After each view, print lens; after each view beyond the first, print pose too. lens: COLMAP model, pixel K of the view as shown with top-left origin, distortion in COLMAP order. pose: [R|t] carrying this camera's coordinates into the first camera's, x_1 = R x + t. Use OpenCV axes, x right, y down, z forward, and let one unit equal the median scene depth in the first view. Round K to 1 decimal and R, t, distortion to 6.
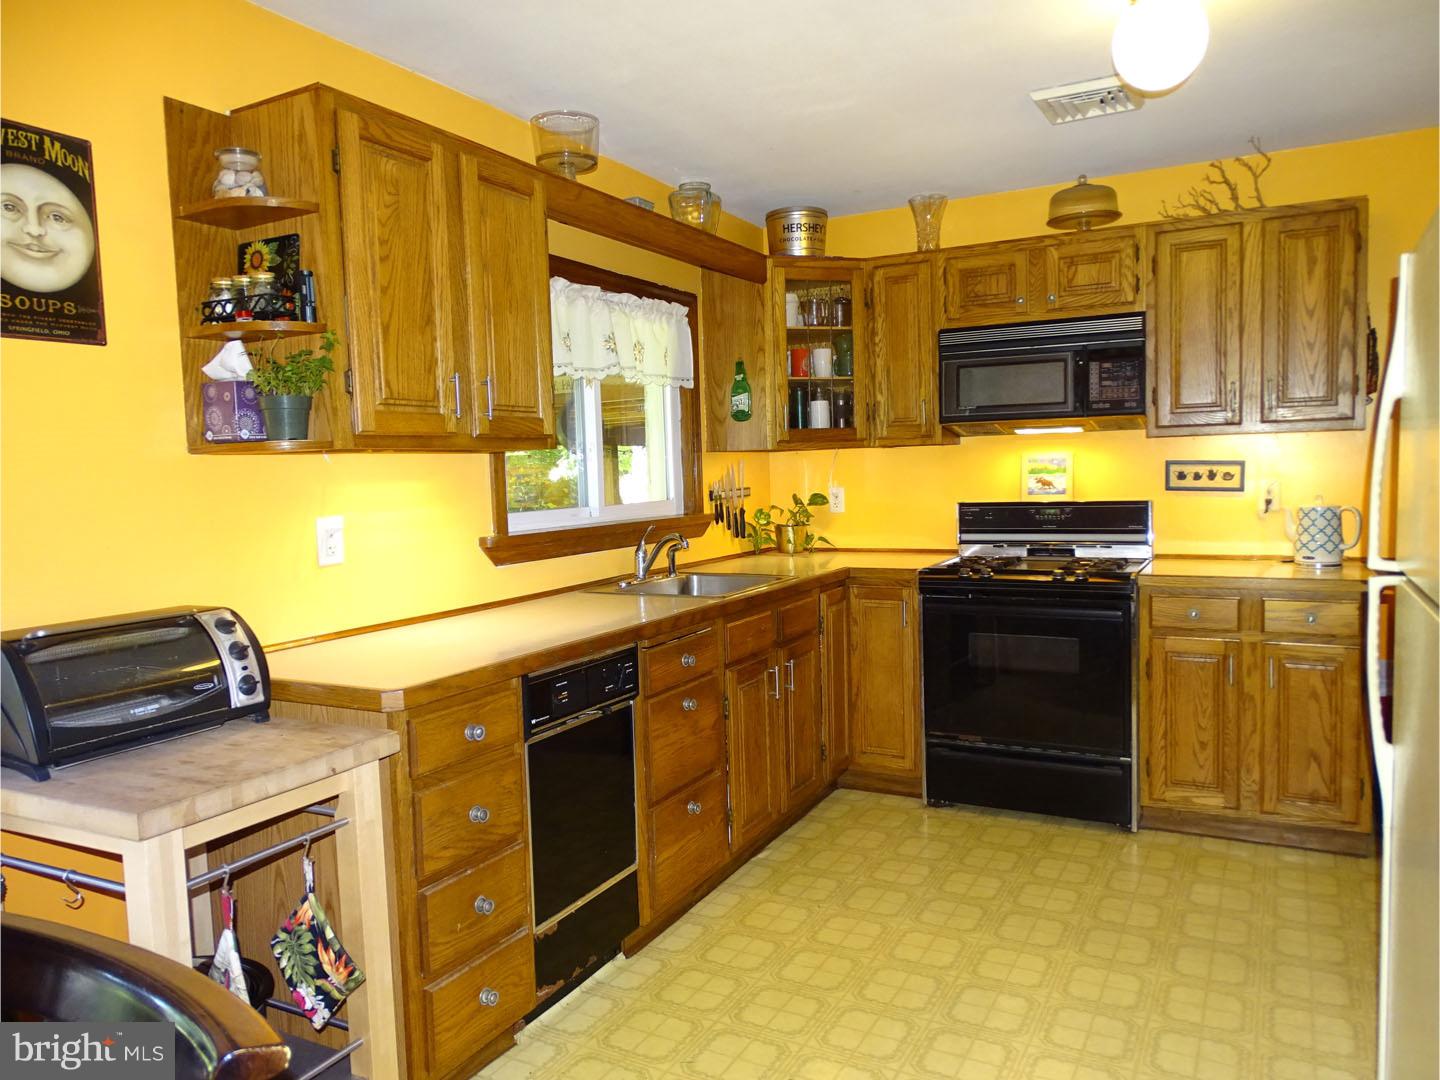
lens RADIAL K [[1040.7, 0, 720.0], [0, 1040.7, 540.0], [0, 0, 1]] dist [-0.002269, 0.000151]
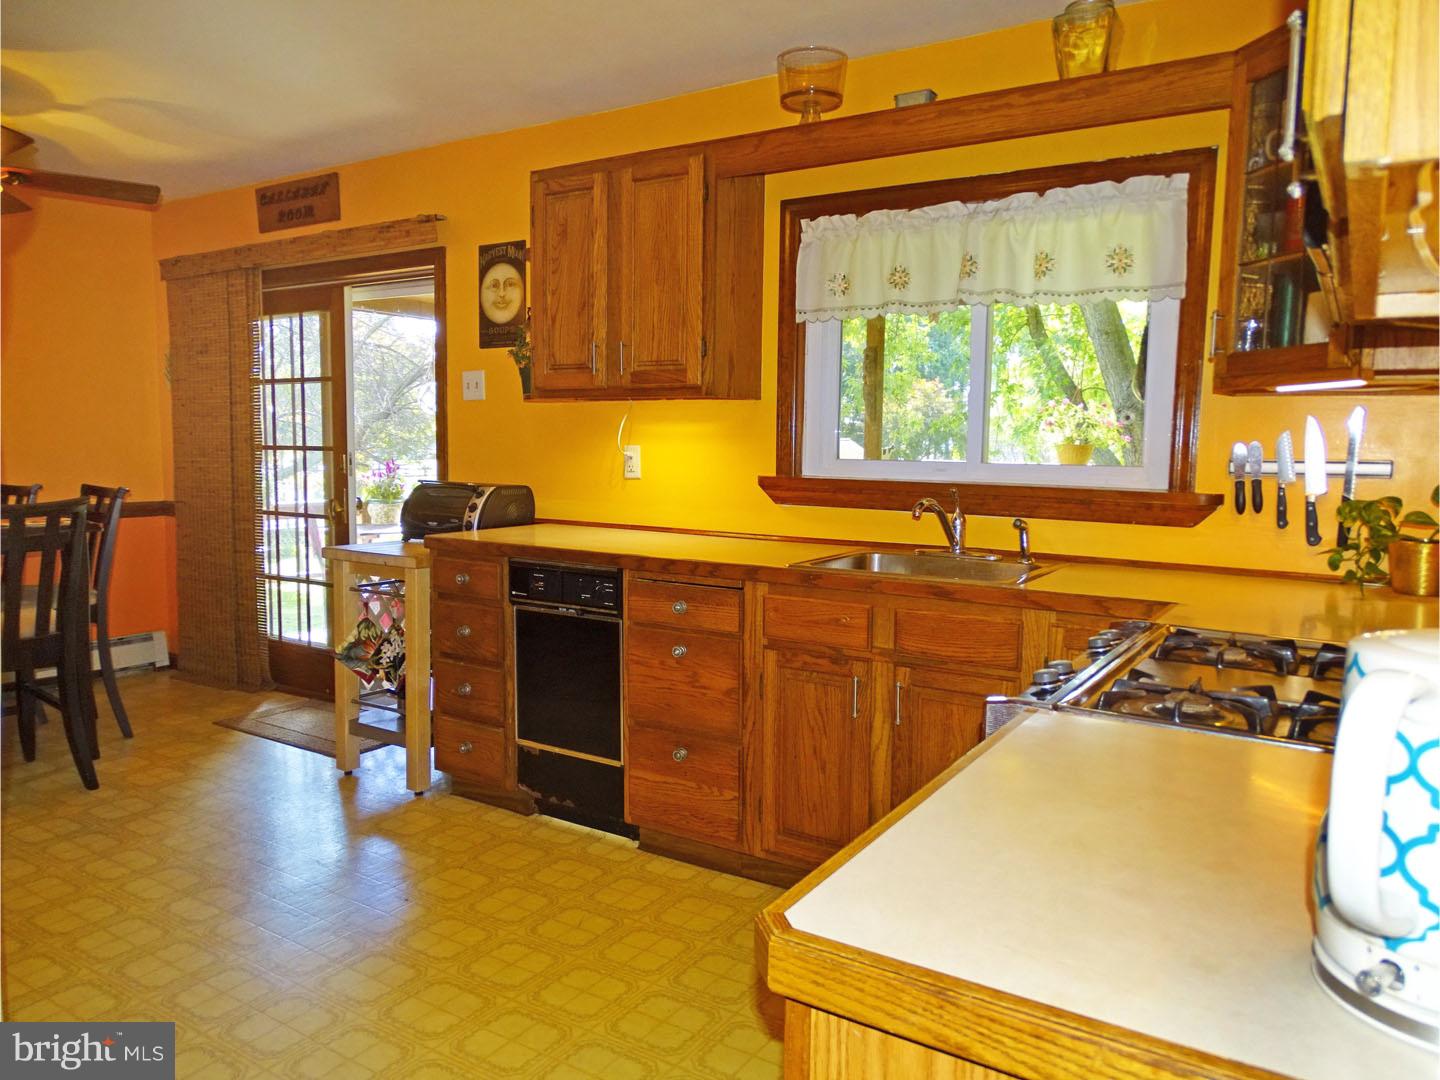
lens RADIAL K [[1021.9, 0, 720.0], [0, 1021.9, 540.0], [0, 0, 1]] dist [-0.008205, -0.002364]
pose [[-0.081664, 0.128409, -0.988353, 0.758043], [-0.080389, 0.987586, 0.134951, -0.068917], [0.993413, 0.090473, -0.070328, 0.895936]]
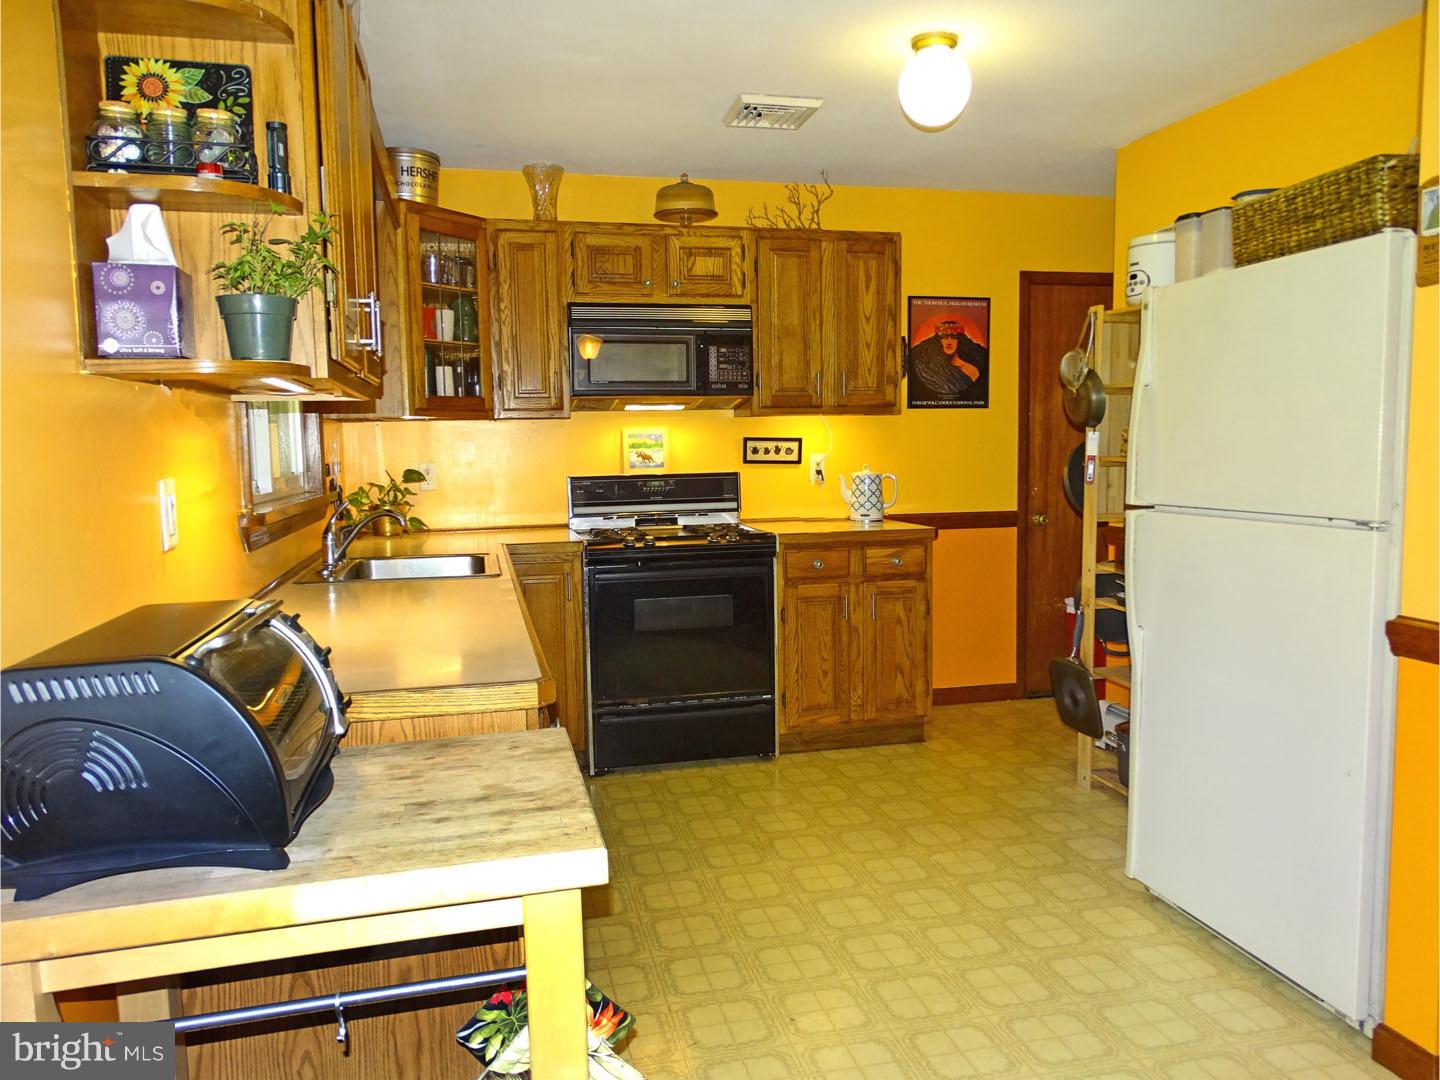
lens RADIAL K [[1063.7, 0, 720.0], [0, 1063.7, 540.0], [0, 0, 1]] dist [0.007255, 0.002429]
pose [[0.740332, -0.044860, 0.670743, -0.404975], [0.044397, 0.998855, 0.017802, 0.015411], [-0.670774, 0.016599, 0.741476, 0.158011]]
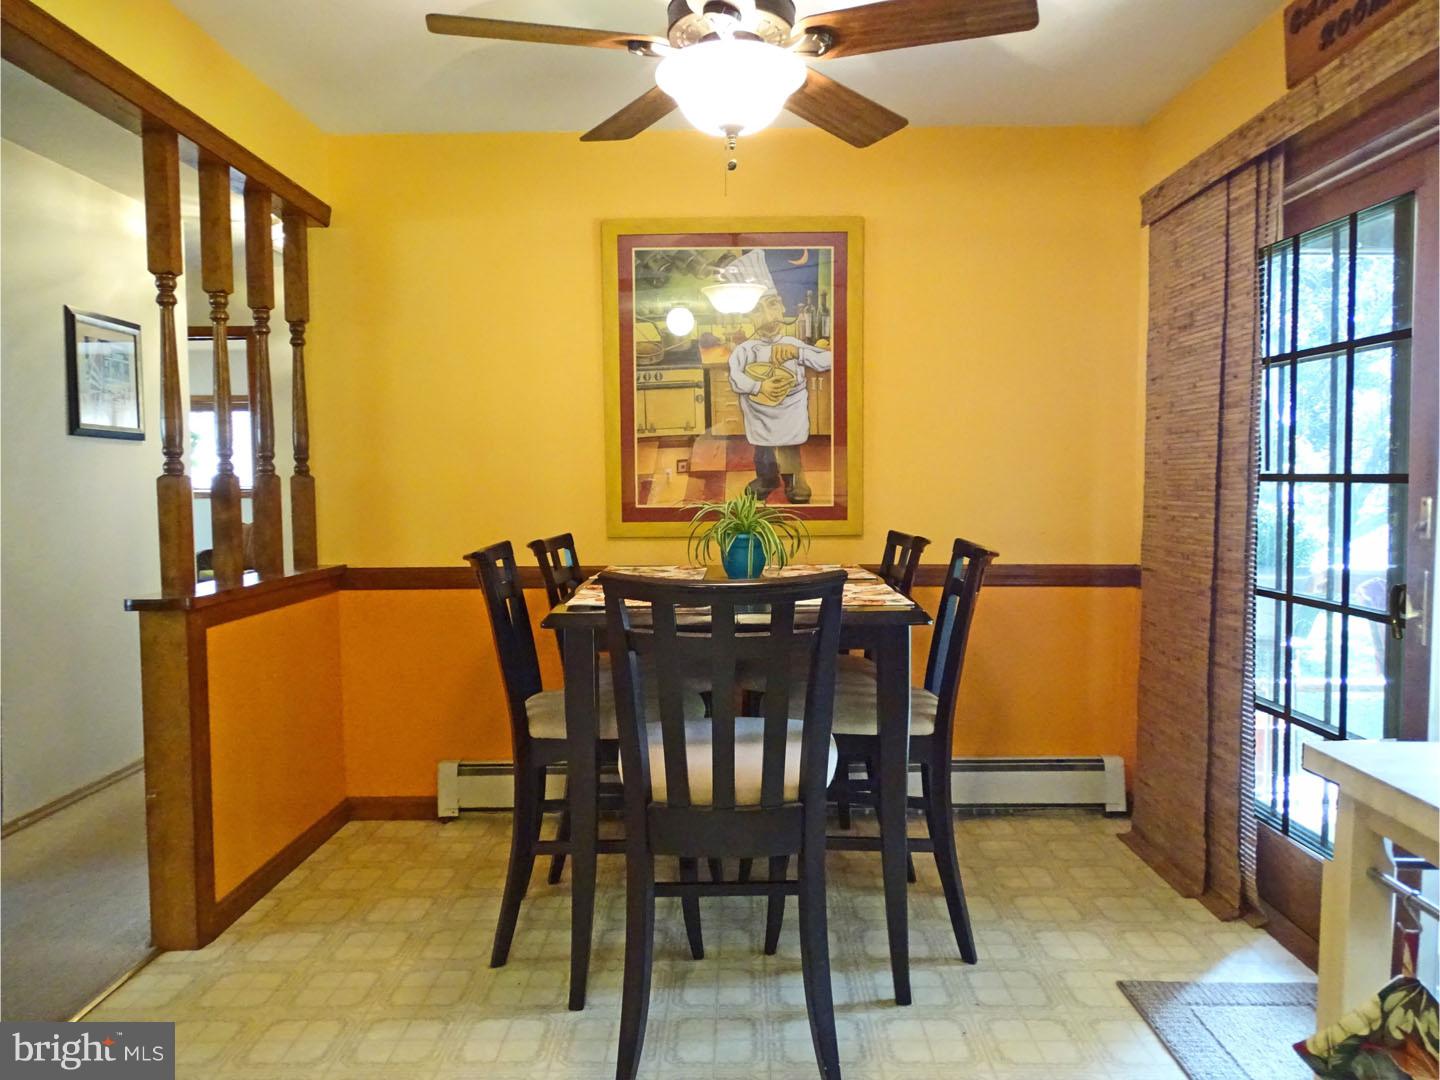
lens RADIAL K [[1021.9, 0, 720.0], [0, 1021.9, 540.0], [0, 0, 1]] dist [-0.008205, -0.002364]
pose [[-0.886935, 0.066968, -0.457013, 0.207967], [0.002339, 0.990072, 0.140540, -0.027181], [0.461888, 0.123581, -0.878287, 0.680966]]
